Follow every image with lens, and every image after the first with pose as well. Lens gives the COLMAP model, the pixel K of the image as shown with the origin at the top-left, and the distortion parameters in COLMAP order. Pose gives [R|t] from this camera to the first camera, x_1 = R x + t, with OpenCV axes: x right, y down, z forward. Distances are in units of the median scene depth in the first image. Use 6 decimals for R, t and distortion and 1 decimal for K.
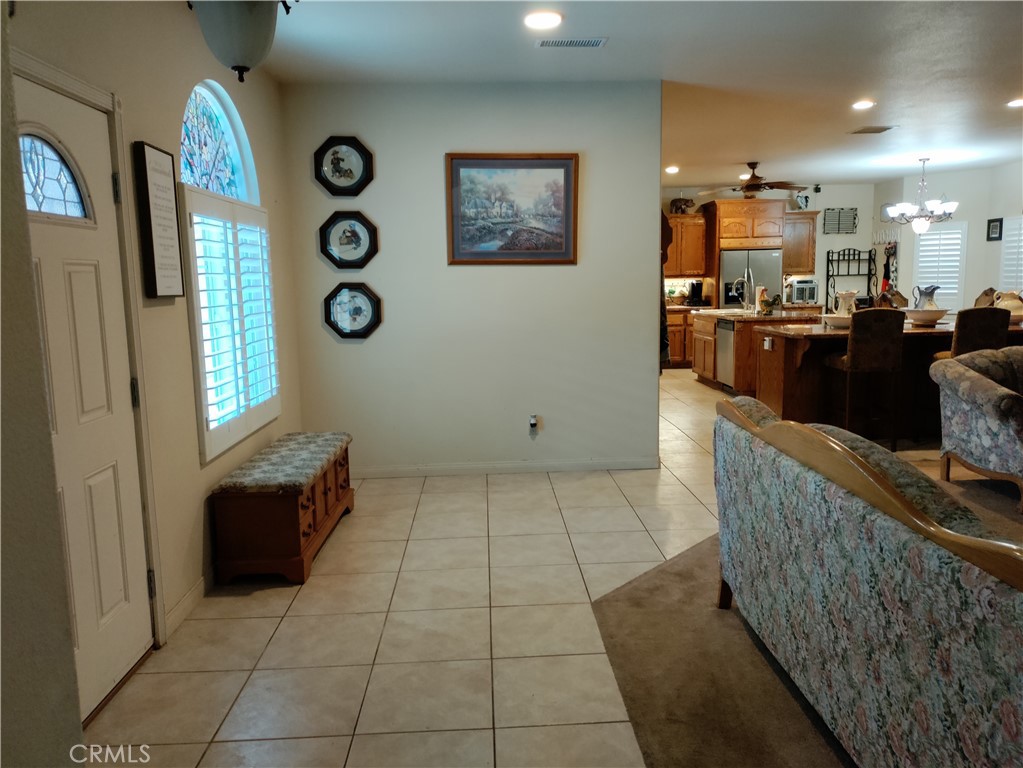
lens RADIAL K [[750.2, 0, 517.6], [0, 750.2, 383.6], [0, 0, 1]] dist [0.076948, -0.106079]
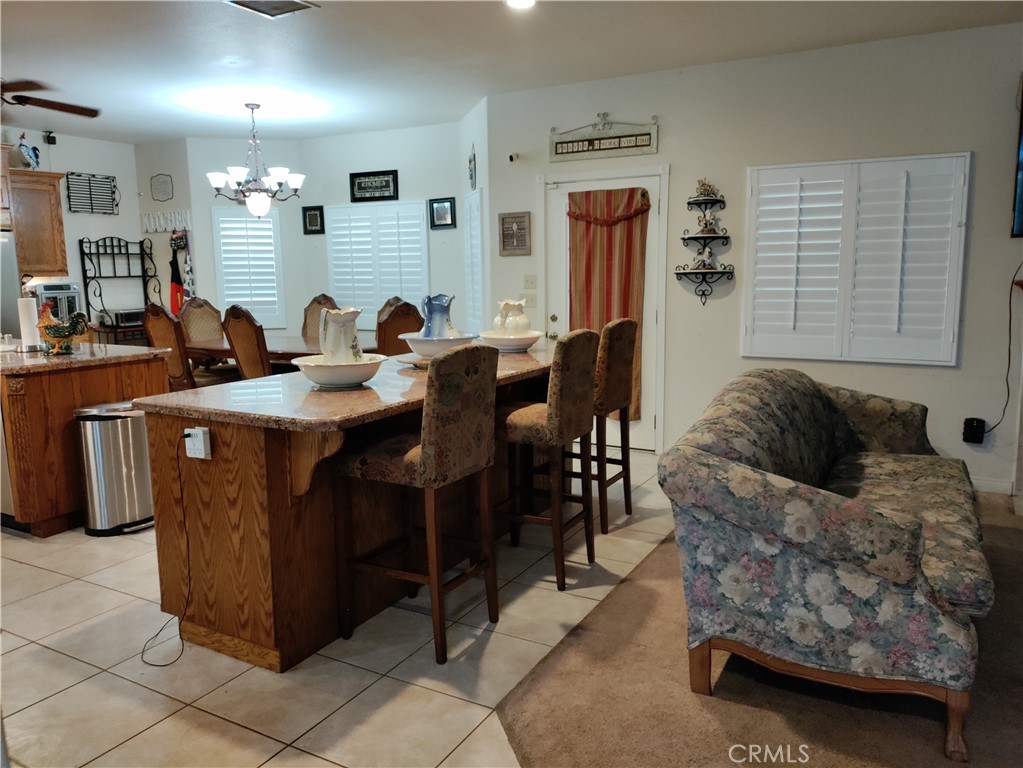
lens RADIAL K [[754.7, 0, 515.7], [0, 754.7, 385.3], [0, 0, 1]] dist [0.049773, -0.070475]
pose [[0.526255, -0.116989, 0.842241, 0.086062], [0.119683, 0.990821, 0.062846, -0.090070], [-0.841862, 0.067729, 0.535426, 0.652094]]
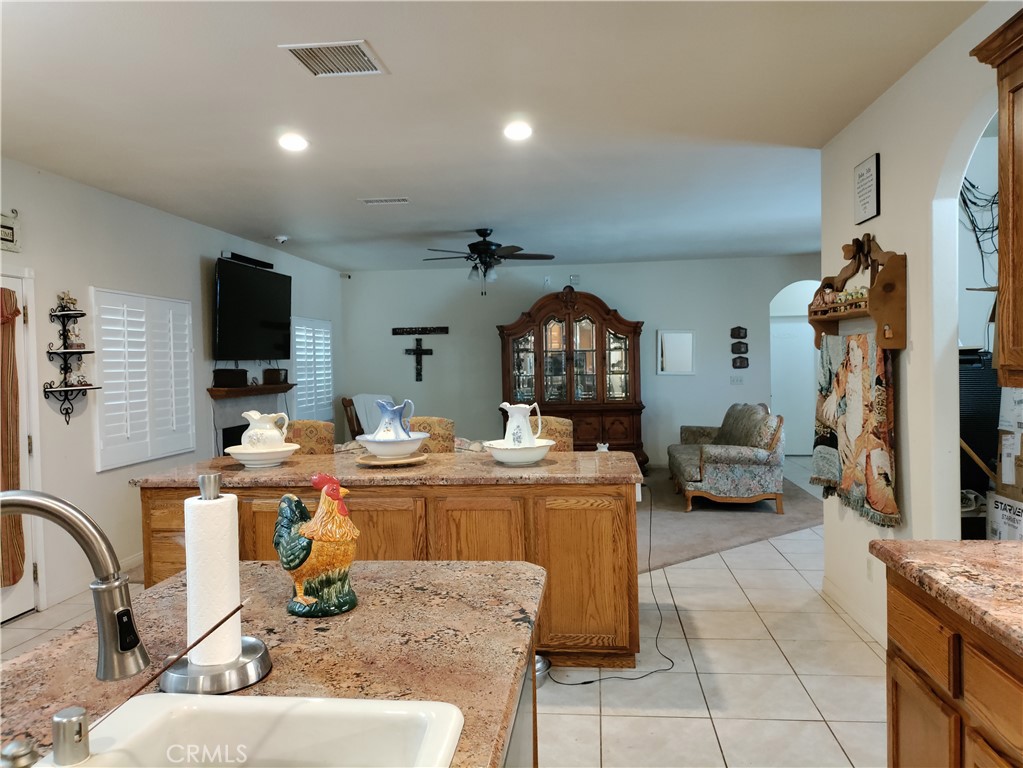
lens RADIAL K [[750.2, 0, 517.6], [0, 750.2, 383.6], [0, 0, 1]] dist [0.076948, -0.106079]
pose [[-0.987638, 0.035714, 0.152629, 0.337774], [0.061195, 0.984280, 0.165674, -0.240468], [-0.144312, 0.172966, -0.974298, 1.594154]]
